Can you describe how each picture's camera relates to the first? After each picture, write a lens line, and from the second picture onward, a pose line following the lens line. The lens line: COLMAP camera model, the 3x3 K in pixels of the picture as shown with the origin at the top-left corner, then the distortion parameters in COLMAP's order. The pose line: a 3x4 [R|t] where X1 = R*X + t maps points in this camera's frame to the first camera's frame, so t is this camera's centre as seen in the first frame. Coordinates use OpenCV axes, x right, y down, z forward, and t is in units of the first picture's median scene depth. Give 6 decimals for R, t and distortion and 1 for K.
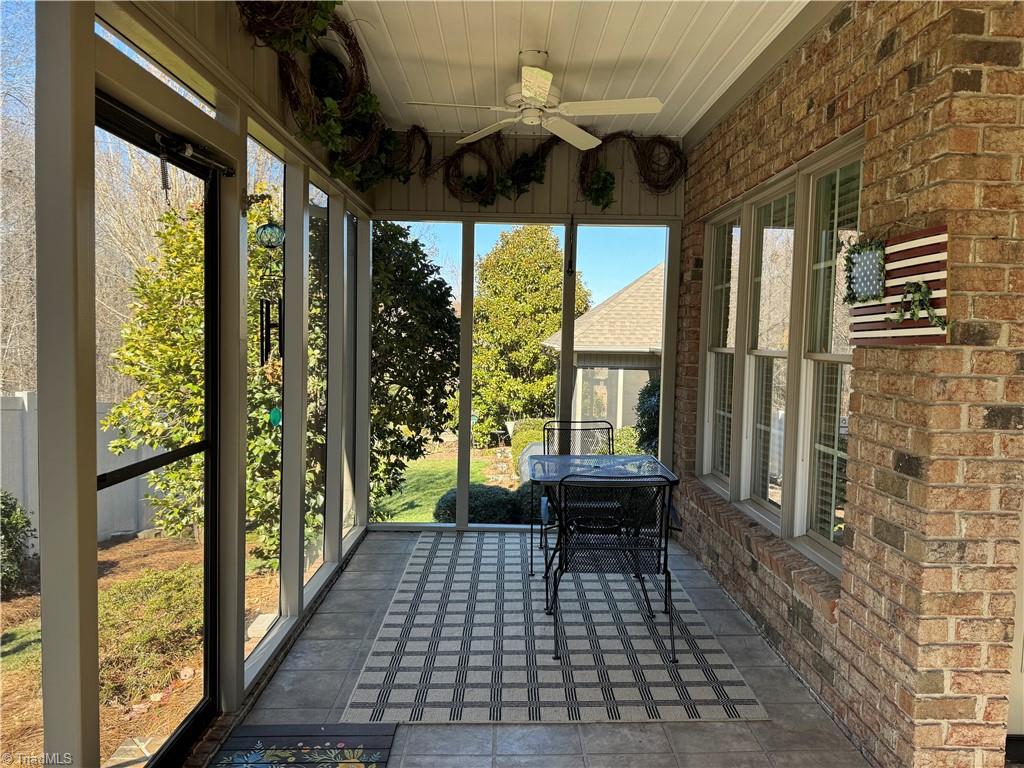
lens RADIAL K [[715.1, 0, 517.0], [0, 715.1, 381.5], [0, 0, 1]] dist [0.026595, -0.062676]
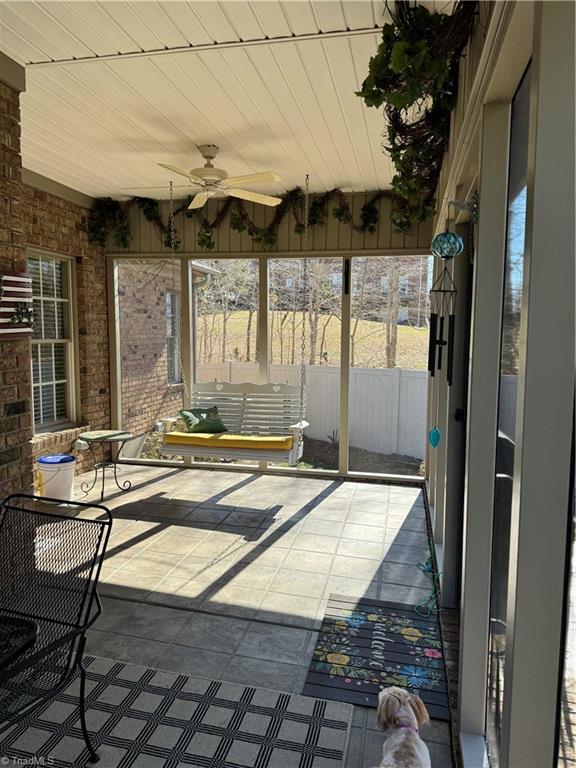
lens RADIAL K [[536.3, 0, 288.2], [0, 536.3, 386.9], [0, 0, 1]] dist [0.026595, -0.062676]
pose [[-0.971728, -0.057491, 0.228997, -0.366091], [-0.018002, 0.985119, 0.170930, -0.162264], [-0.235417, 0.161975, -0.958302, 2.037010]]
